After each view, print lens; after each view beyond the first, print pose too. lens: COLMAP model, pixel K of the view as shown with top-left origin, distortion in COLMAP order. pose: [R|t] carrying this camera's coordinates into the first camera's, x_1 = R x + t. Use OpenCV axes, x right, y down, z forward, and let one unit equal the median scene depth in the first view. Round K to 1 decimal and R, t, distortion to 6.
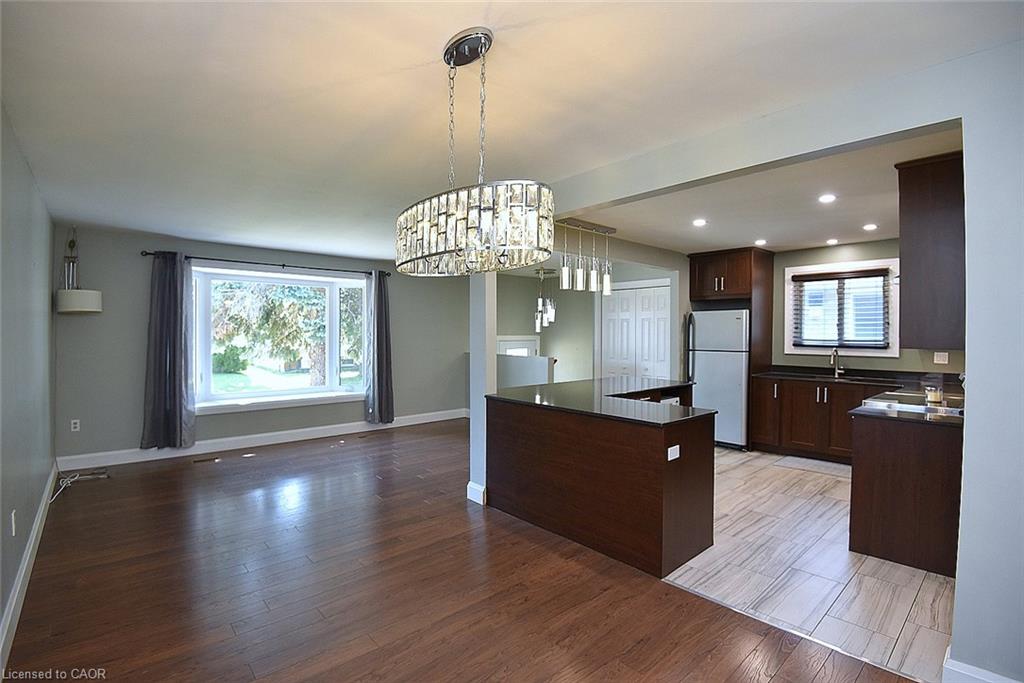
lens RADIAL K [[476.4, 0, 517.4], [0, 476.4, 342.3], [0, 0, 1]] dist [-0.019286, -0.017528]
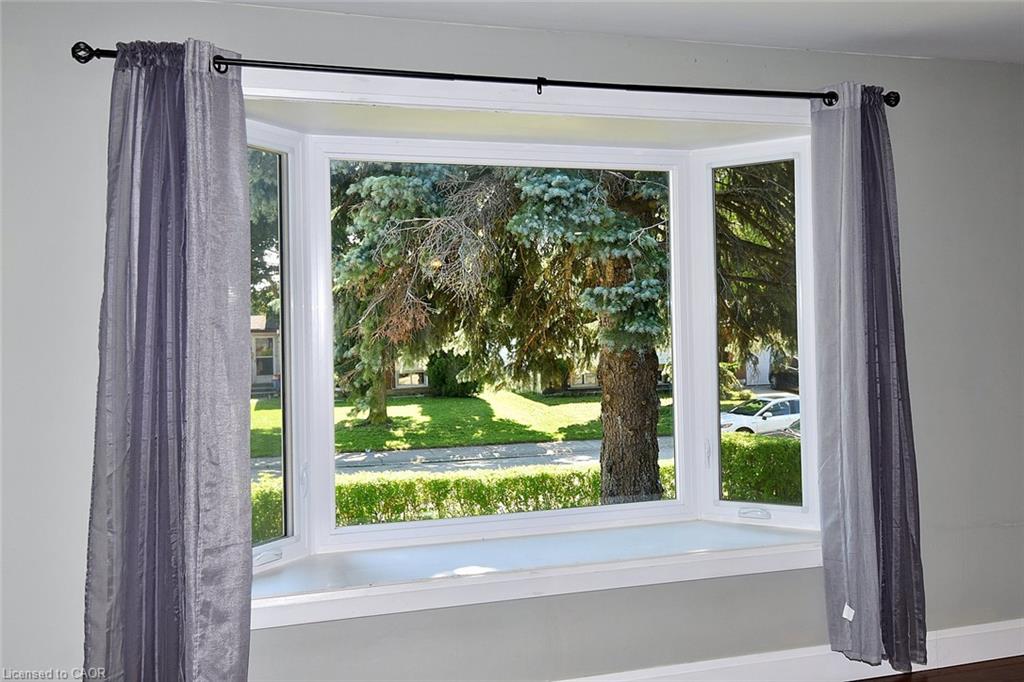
lens RADIAL K [[867.9, 0, 546.8], [0, 867.9, 321.6], [0, 0, 1]] dist [0.028715, 0.001423]
pose [[0.899949, -0.023151, -0.435381, -0.241644], [0.015930, 0.999668, -0.020228, -0.009869], [0.435705, 0.011269, 0.900019, 0.483690]]
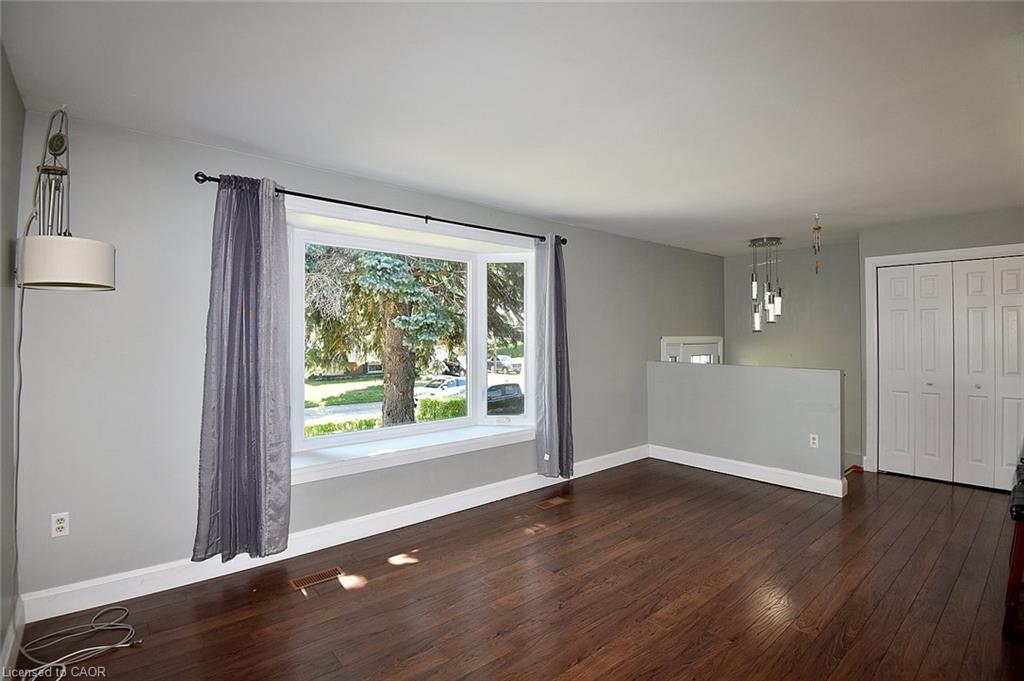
lens RADIAL K [[482.8, 0, 526.8], [0, 482.8, 336.0], [0, 0, 1]] dist [-0.011795, -0.018938]
pose [[0.999933, -0.005590, -0.010183, -0.325107], [0.005380, 0.999773, -0.020606, -0.001641], [0.010296, 0.020549, 0.999736, 0.358932]]
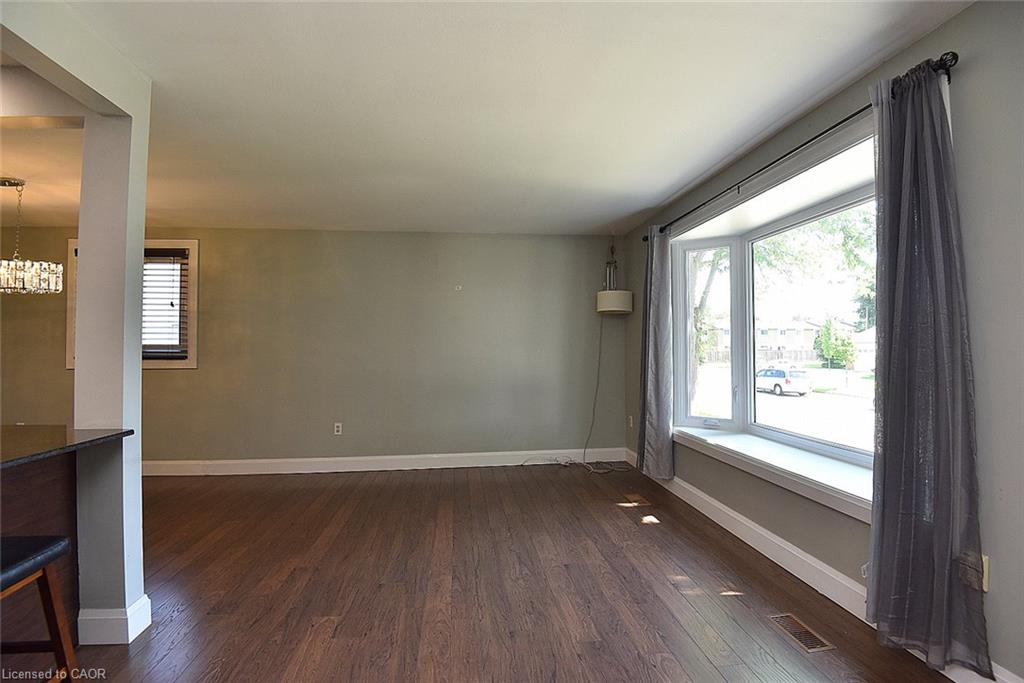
lens RADIAL K [[482.8, 0, 526.8], [0, 482.8, 337.0], [0, 0, 1]] dist [-0.011795, -0.018938]
pose [[-0.556981, -0.022100, -0.830231, 0.056296], [-0.014340, 0.999753, -0.016992, 0.008430], [0.830401, 0.002441, -0.557161, 0.981480]]
